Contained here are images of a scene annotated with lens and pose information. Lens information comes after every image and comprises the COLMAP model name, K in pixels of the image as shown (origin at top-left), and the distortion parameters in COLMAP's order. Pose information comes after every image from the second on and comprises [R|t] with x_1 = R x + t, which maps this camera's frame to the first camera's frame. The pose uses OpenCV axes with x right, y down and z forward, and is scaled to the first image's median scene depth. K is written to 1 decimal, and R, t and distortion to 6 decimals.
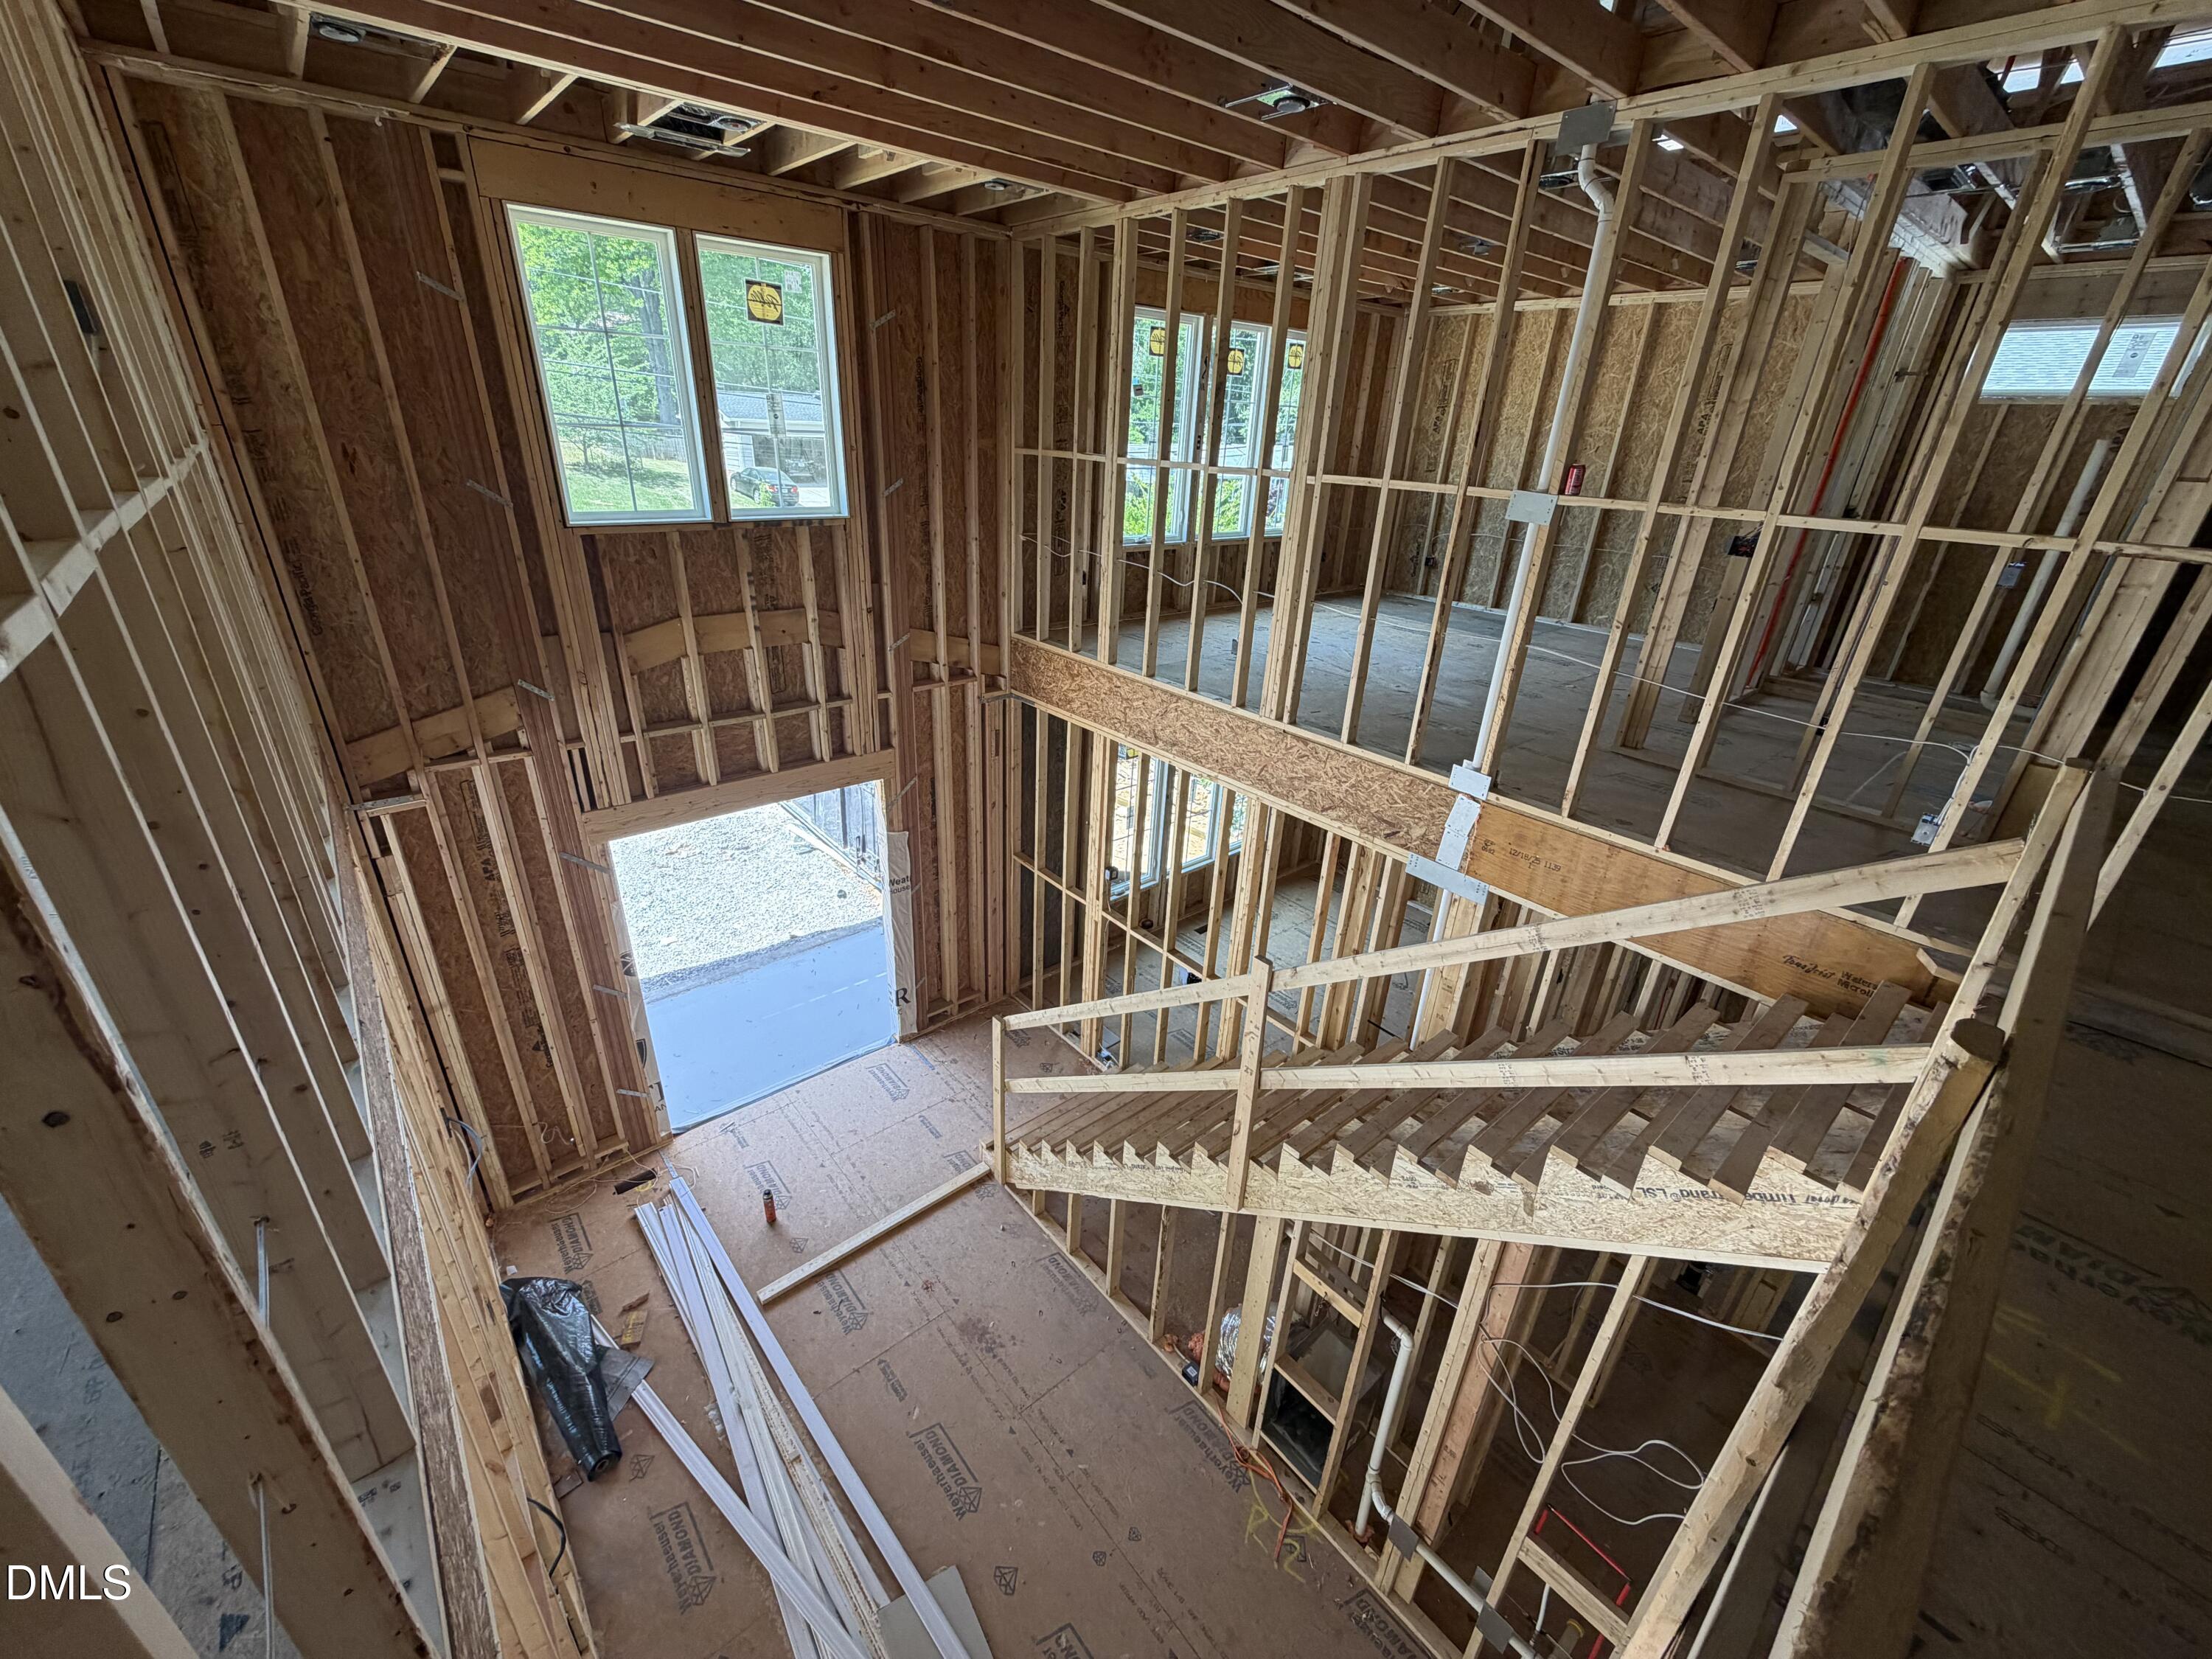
lens RADIAL K [[880.3, 0, 1095.0], [0, 880.3, 828.5], [0, 0, 1]] dist [-0.000373, -0.000297]
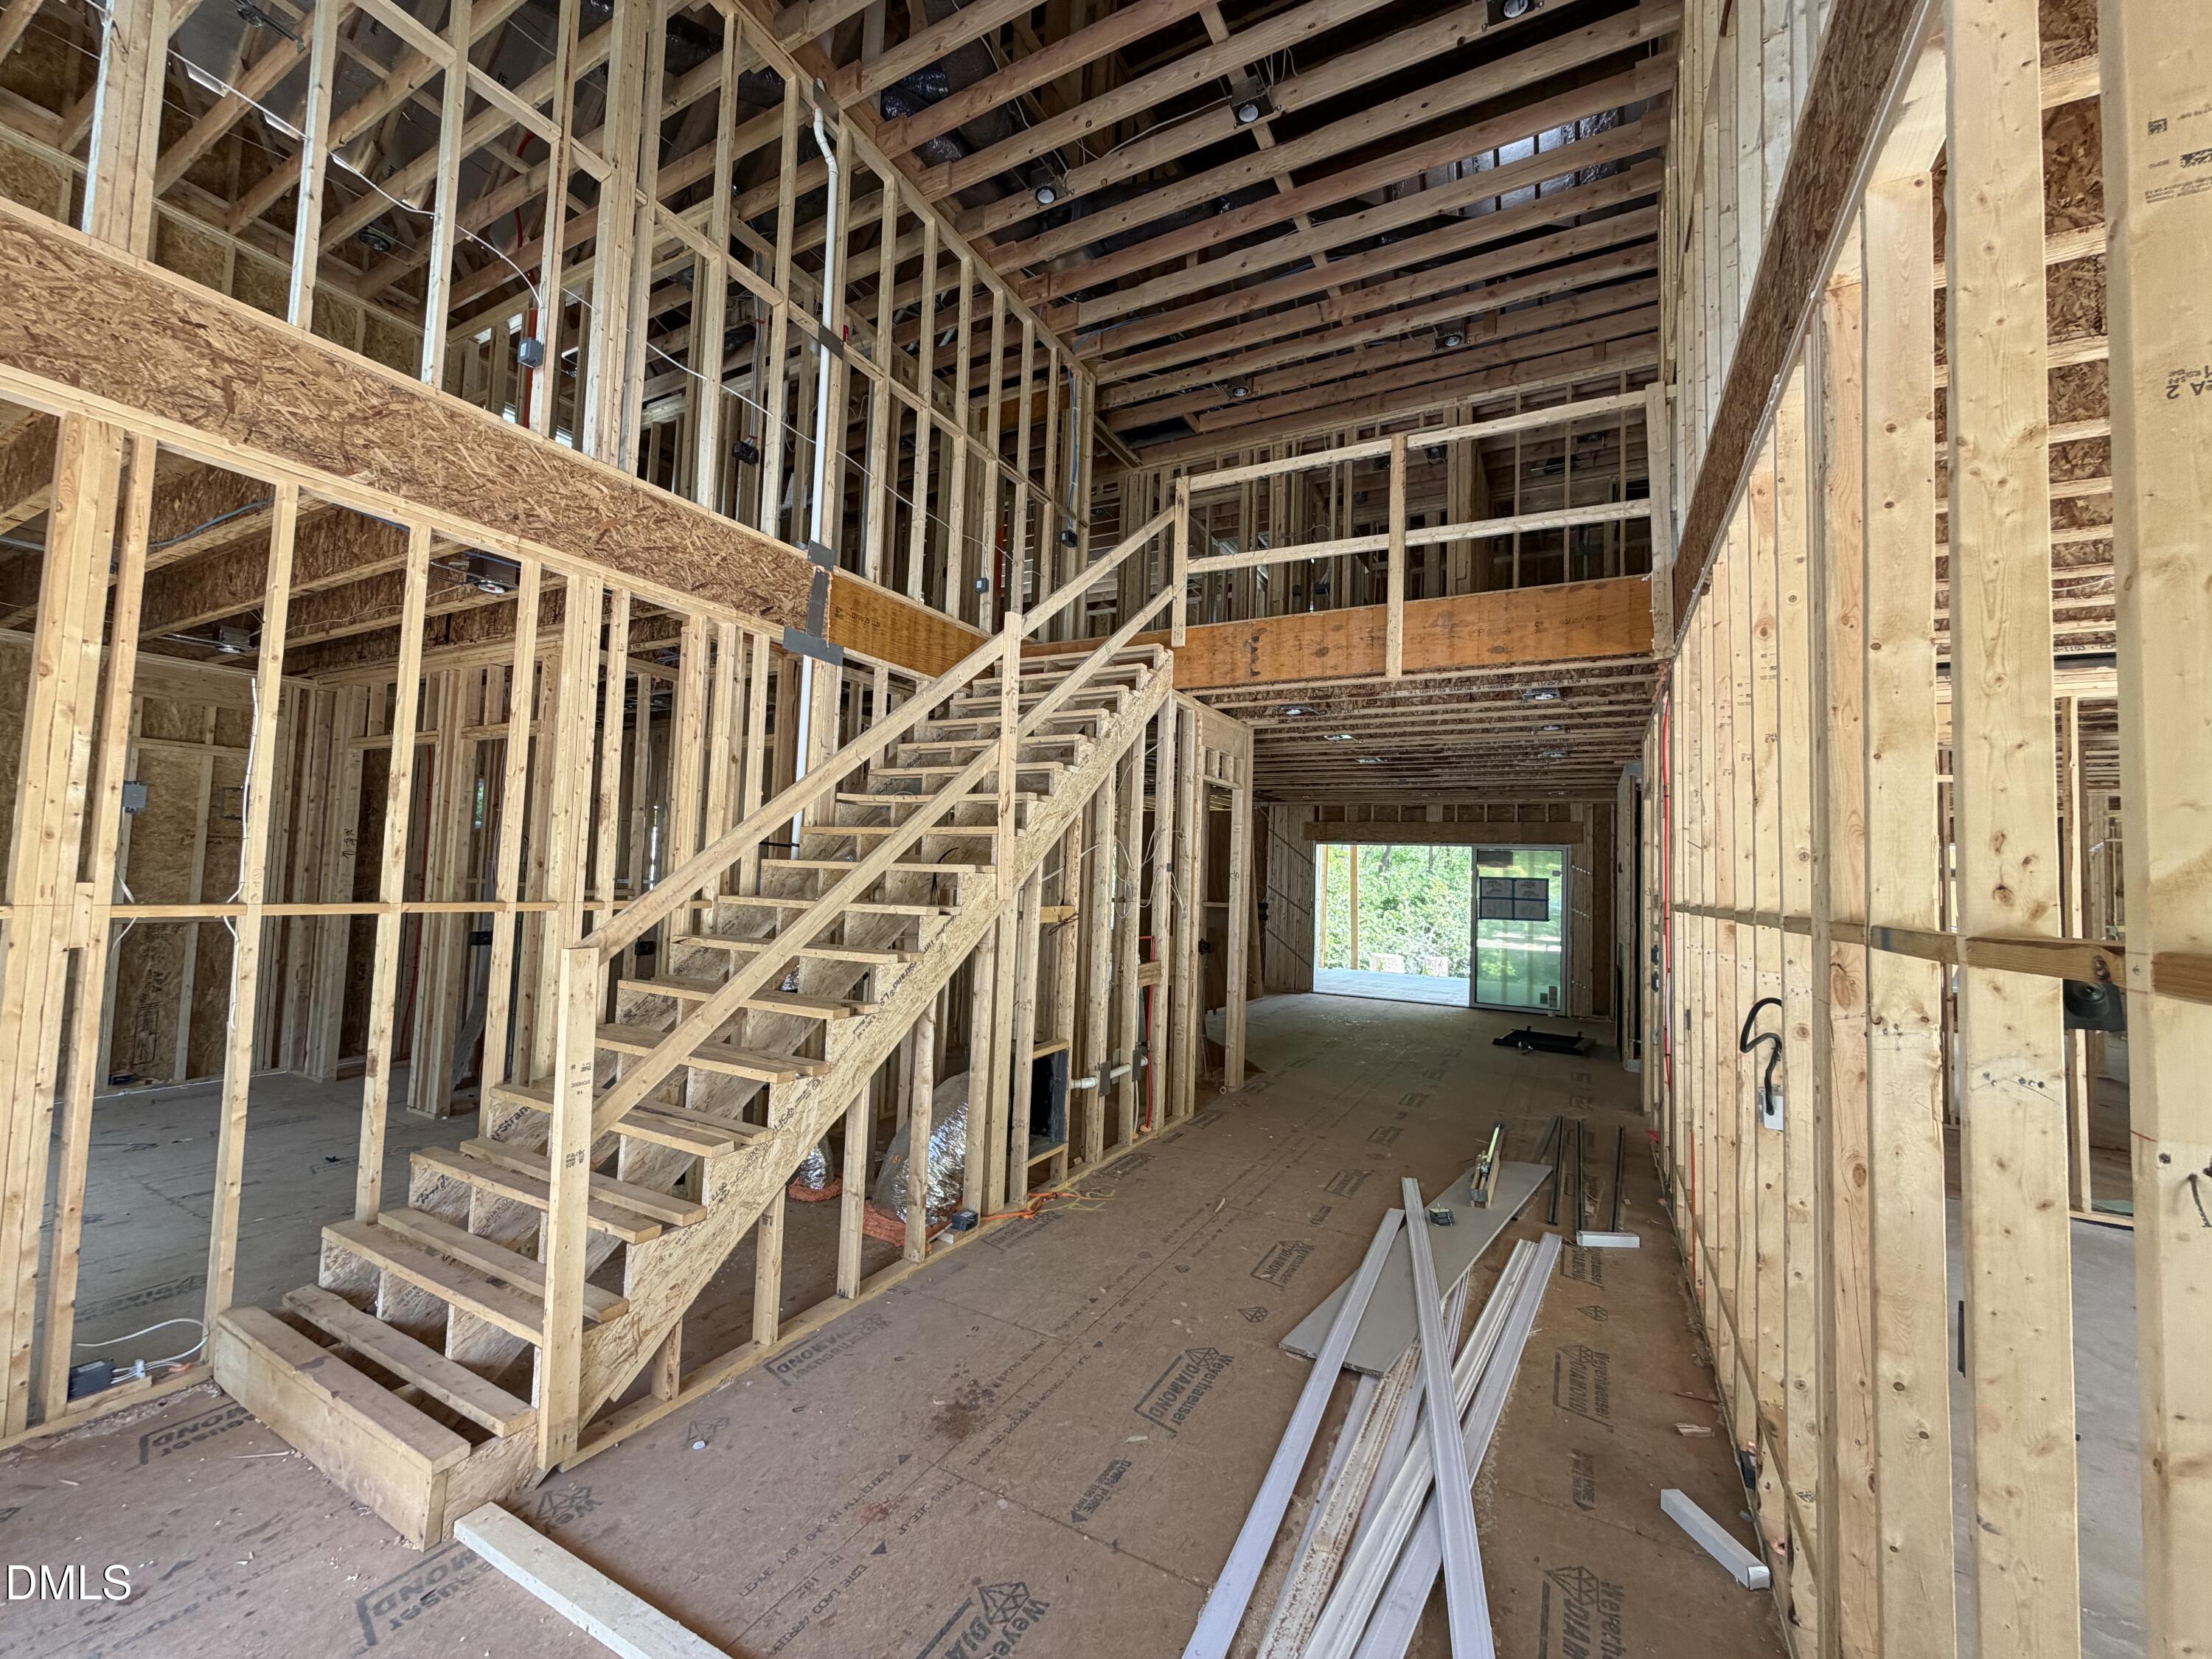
lens RADIAL K [[880.3, 0, 1095.0], [0, 880.3, 828.5], [0, 0, 1]] dist [-0.000373, -0.000297]
pose [[-0.356122, 0.002196, 0.934437, -0.719894], [0.346552, 0.928994, 0.129891, 0.232467], [-0.867801, 0.370088, -0.331596, 1.078473]]
